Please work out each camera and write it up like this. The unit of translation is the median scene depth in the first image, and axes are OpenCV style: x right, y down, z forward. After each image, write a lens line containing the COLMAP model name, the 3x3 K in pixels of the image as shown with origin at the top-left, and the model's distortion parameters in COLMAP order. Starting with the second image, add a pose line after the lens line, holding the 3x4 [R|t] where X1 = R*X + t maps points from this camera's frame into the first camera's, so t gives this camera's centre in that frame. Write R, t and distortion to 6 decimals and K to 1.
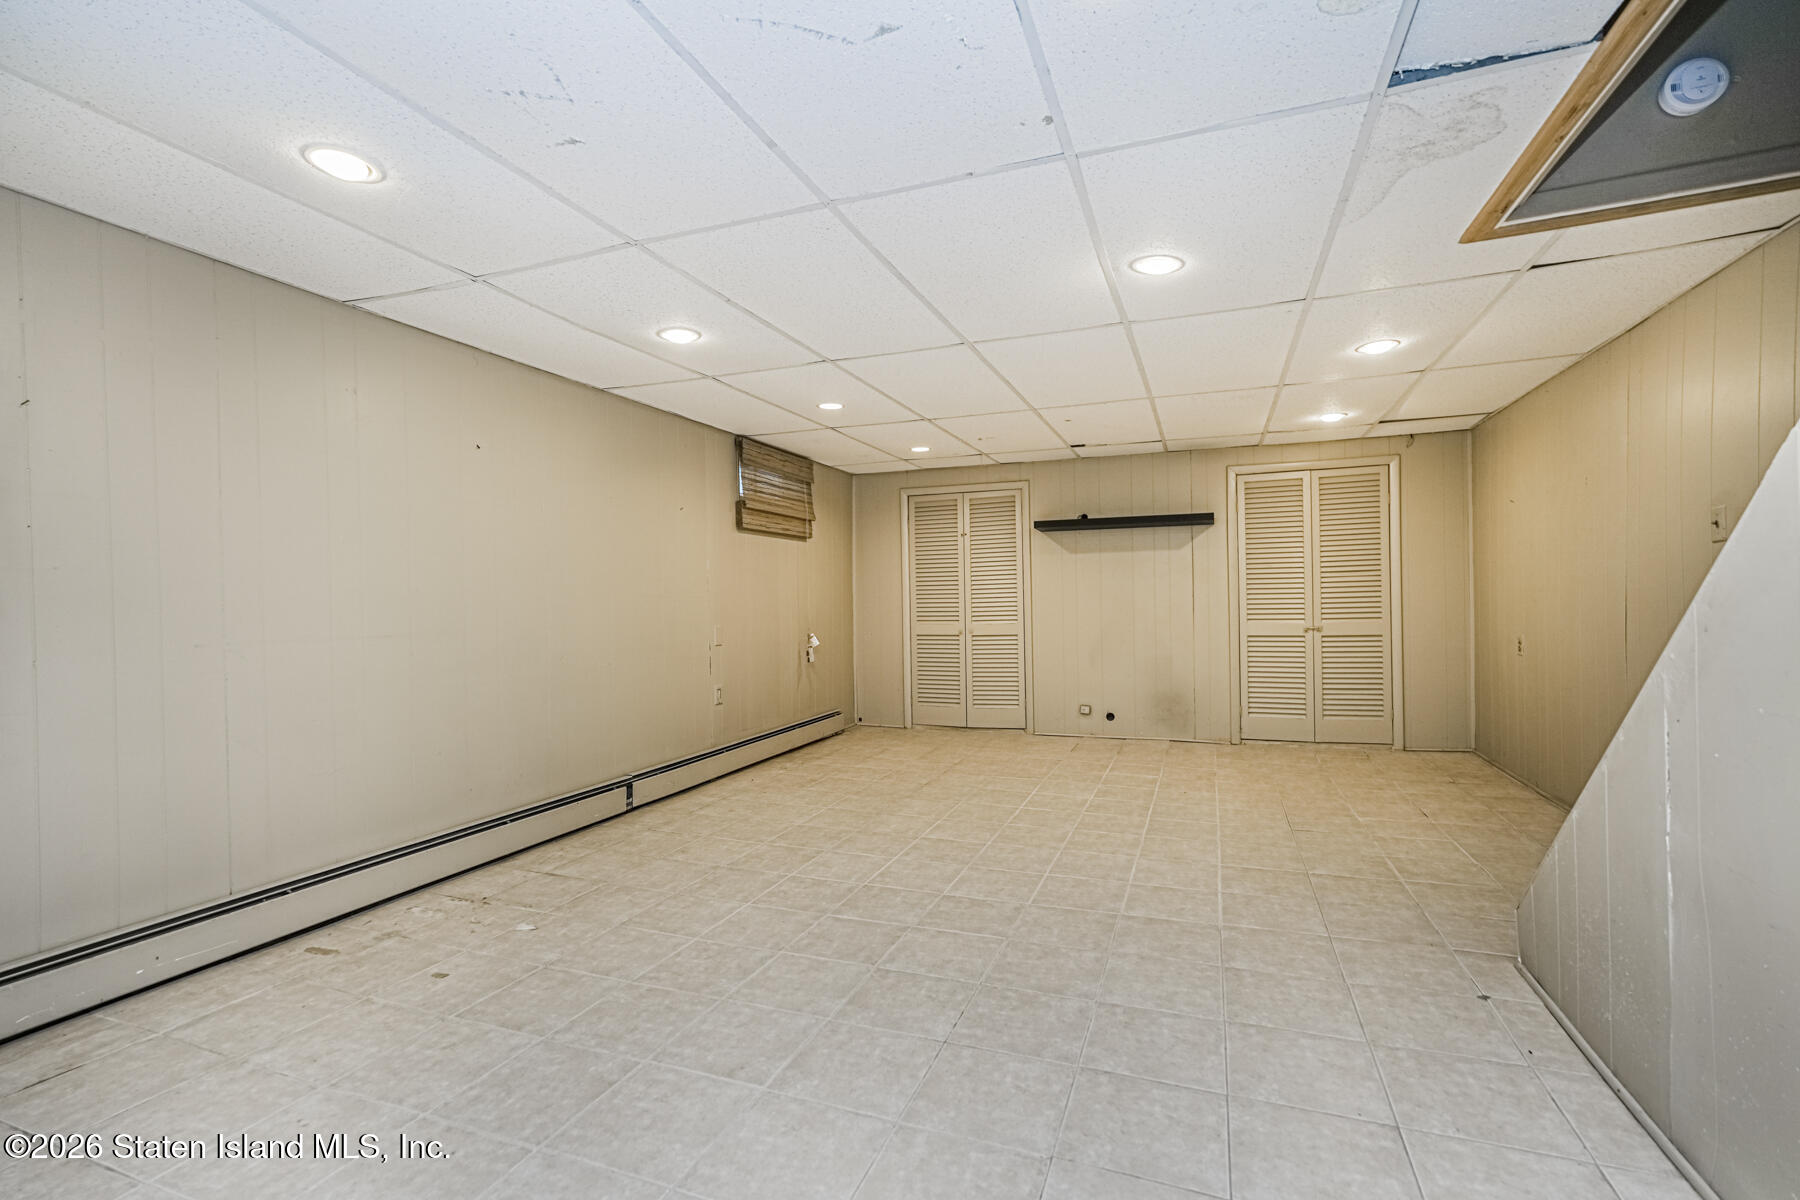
lens RADIAL K [[793.3, 0, 902.5], [0, 793.3, 604.6], [0, 0, 1]] dist [-0.016257, 0.009160]
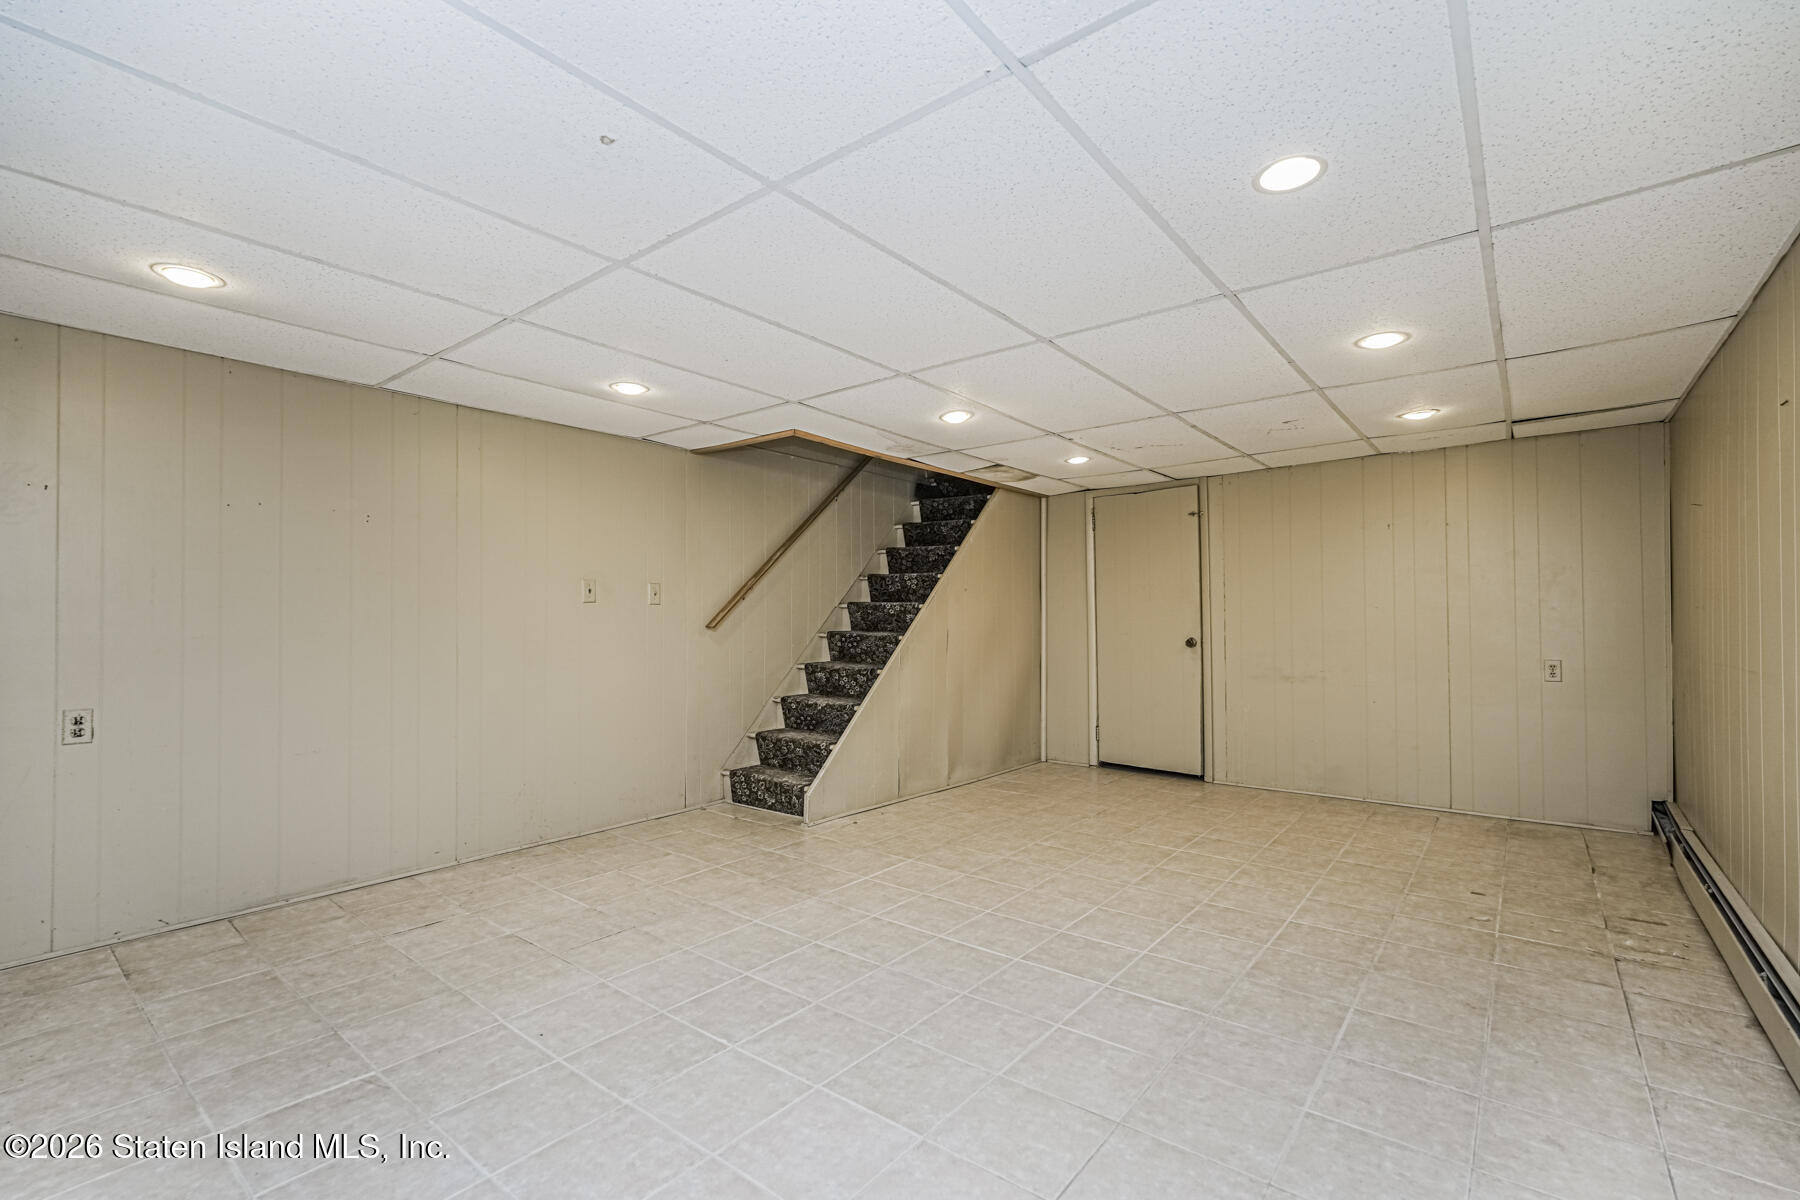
lens RADIAL K [[793.3, 0, 902.5], [0, 793.3, 604.6], [0, 0, 1]] dist [-0.016257, 0.009160]
pose [[-0.954378, 0.022970, 0.297716, -0.024388], [0.018009, 0.999650, -0.019396, -0.032700], [-0.298057, -0.013150, -0.954457, 2.084292]]
